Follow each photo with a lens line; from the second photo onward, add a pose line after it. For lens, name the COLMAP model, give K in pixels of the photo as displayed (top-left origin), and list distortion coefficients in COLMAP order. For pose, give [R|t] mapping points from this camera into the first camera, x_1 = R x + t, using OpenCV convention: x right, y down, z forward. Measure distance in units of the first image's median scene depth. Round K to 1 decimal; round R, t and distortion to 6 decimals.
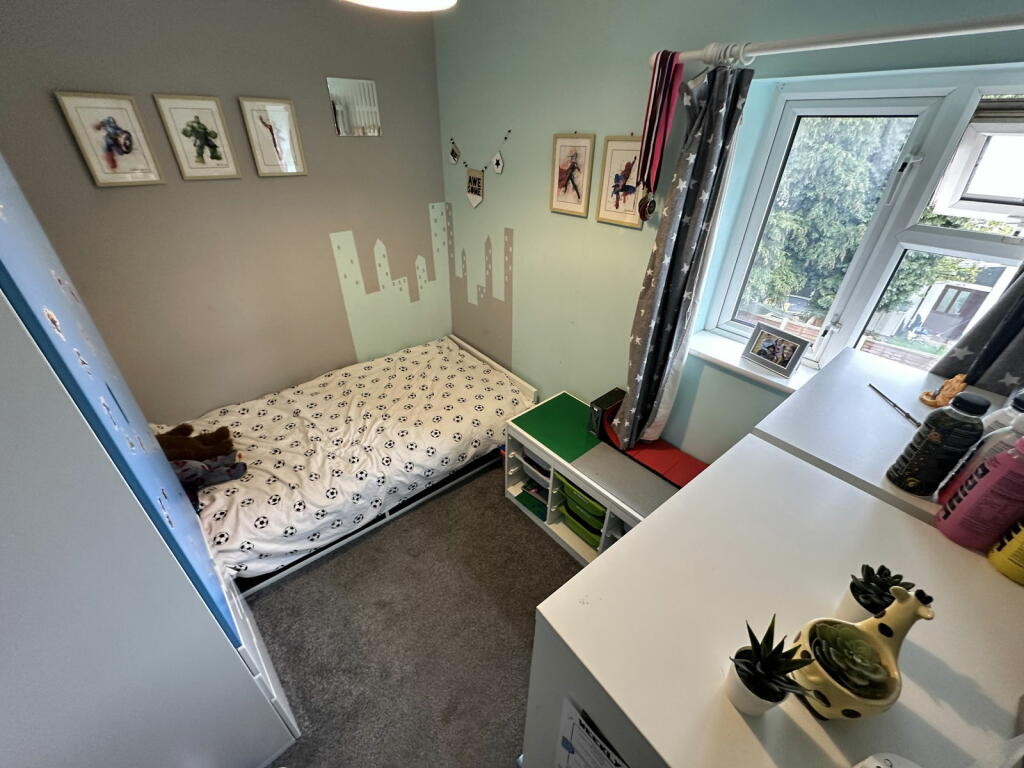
lens RADIAL K [[409.1, 0, 512.0], [0, 409.1, 384.0], [0, 0, 1]] dist [-0.002639, 0.000007]
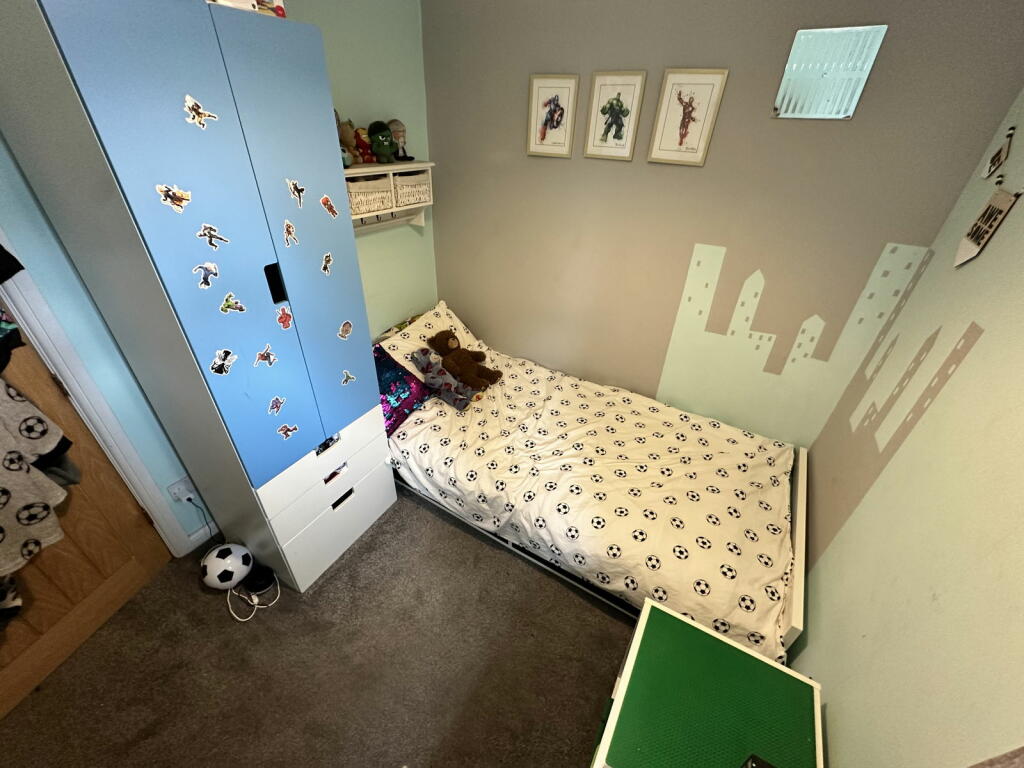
lens RADIAL K [[409.1, 0, 512.0], [0, 409.1, 384.0], [0, 0, 1]] dist [-0.002639, 0.000007]
pose [[0.319219, 0.504354, -0.802326, 0.208471], [-0.529635, 0.797007, 0.290287, -0.191642], [0.785867, 0.332275, 0.521543, 0.398197]]
